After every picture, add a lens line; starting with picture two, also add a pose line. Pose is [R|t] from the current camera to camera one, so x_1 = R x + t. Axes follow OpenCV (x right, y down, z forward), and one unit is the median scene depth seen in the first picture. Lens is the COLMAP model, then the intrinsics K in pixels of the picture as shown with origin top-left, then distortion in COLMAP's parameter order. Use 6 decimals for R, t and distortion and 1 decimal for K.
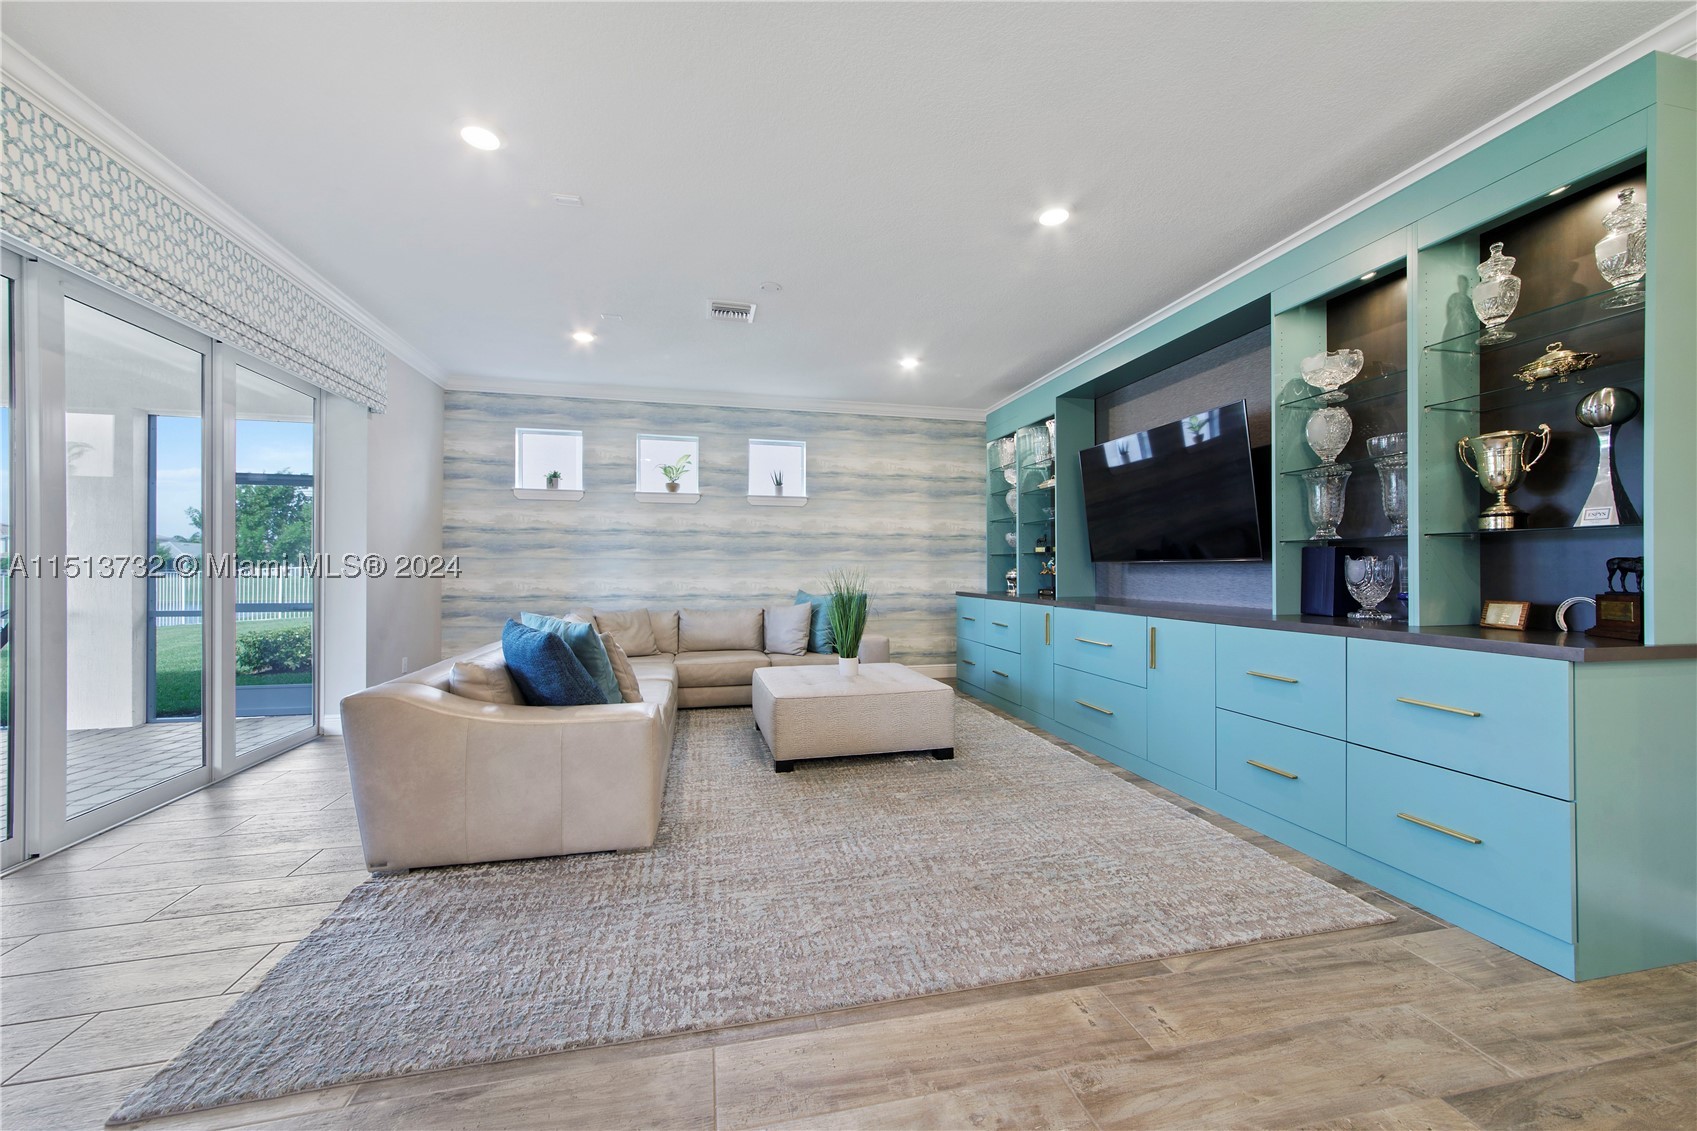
lens RADIAL K [[630.8, 0, 848.5], [0, 630.8, 565.5], [0, 0, 1]] dist [-0.000051, -0.000064]
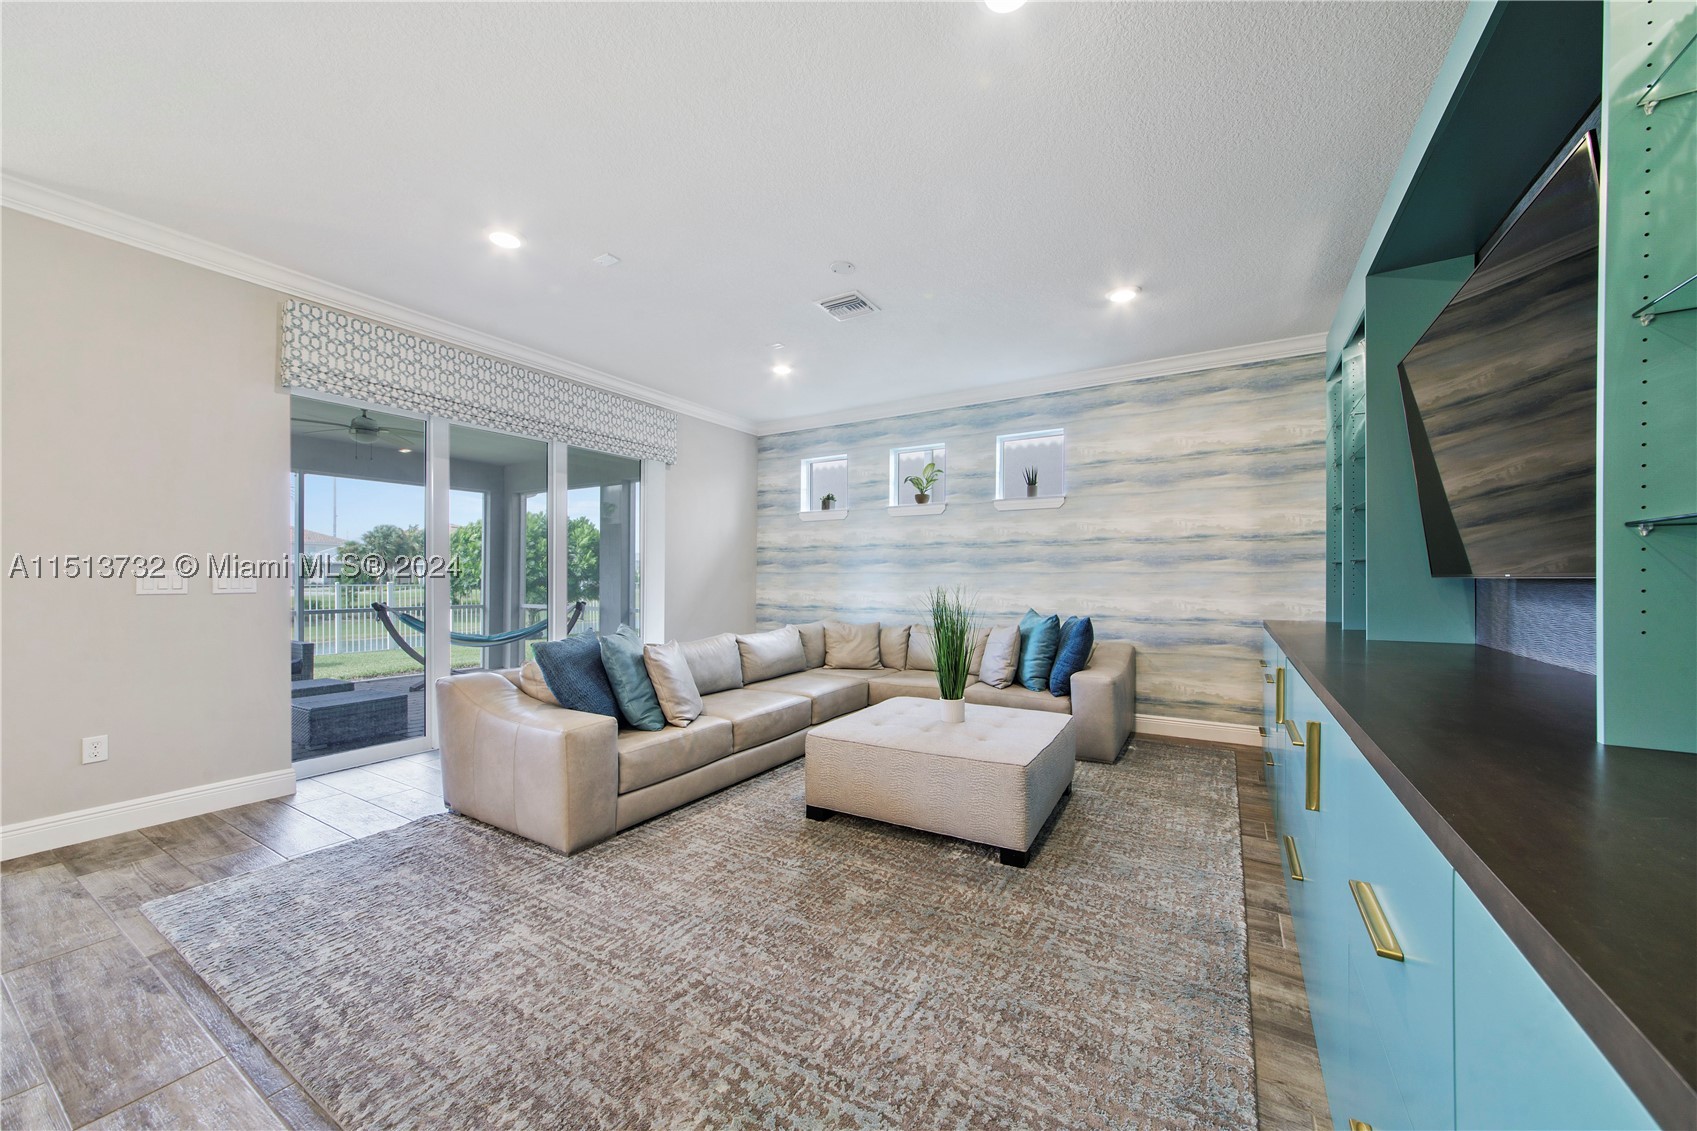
lens RADIAL K [[619.9, 0, 852.2], [0, 619.9, 572.9], [0, 0, 1]] dist [-0.000523, -0.000120]
pose [[0.719144, -0.006231, -0.694833, 0.334760], [0.004044, 0.999980, -0.004782, -0.006259], [0.694849, 0.000629, 0.719155, 0.262646]]
